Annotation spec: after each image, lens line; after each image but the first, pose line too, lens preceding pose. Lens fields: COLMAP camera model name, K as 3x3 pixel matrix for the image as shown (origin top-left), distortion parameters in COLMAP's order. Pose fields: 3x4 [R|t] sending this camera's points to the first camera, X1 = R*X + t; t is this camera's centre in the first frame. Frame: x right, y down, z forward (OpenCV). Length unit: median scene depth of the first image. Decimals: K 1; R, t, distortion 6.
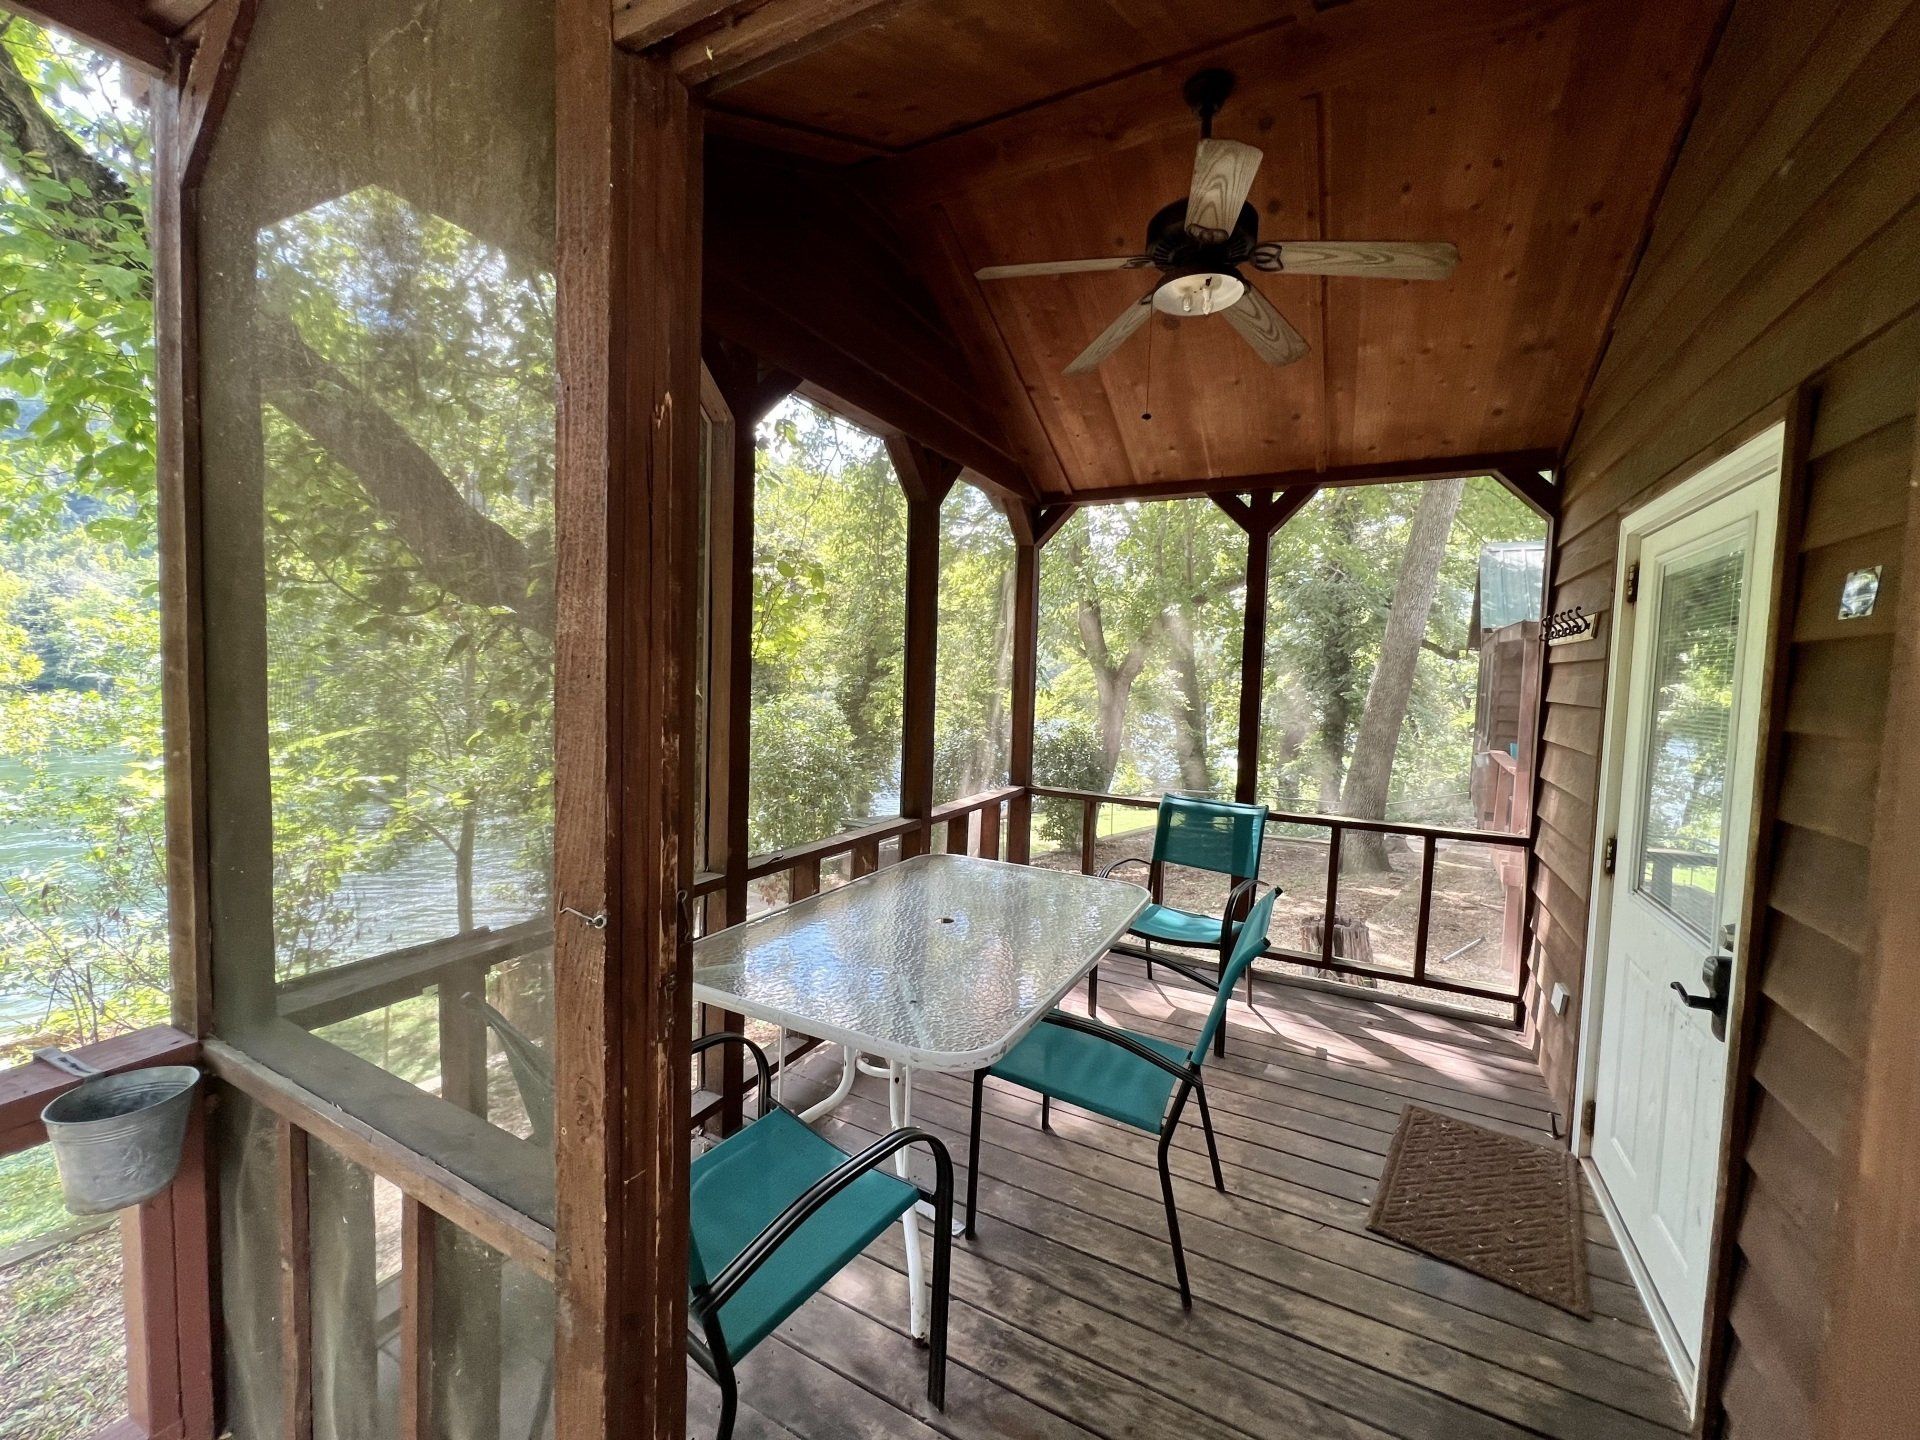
lens RADIAL K [[766.1, 0, 959.7], [0, 766.1, 721.7], [0, 0, 1]] dist [0.001027, 0.000372]
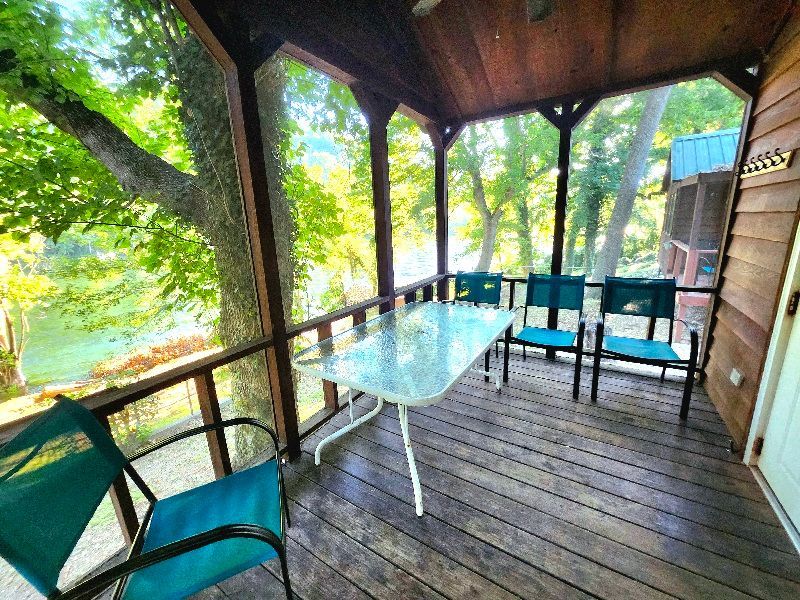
lens RADIAL K [[319.2, 0, 400.4], [0, 319.2, 296.4], [0, 0, 1]] dist [0.001027, 0.000372]
pose [[0.995091, -0.053113, -0.083499, 0.046952], [0.066129, 0.984608, 0.161781, -0.004407], [0.073621, -0.166509, 0.983288, 0.181204]]
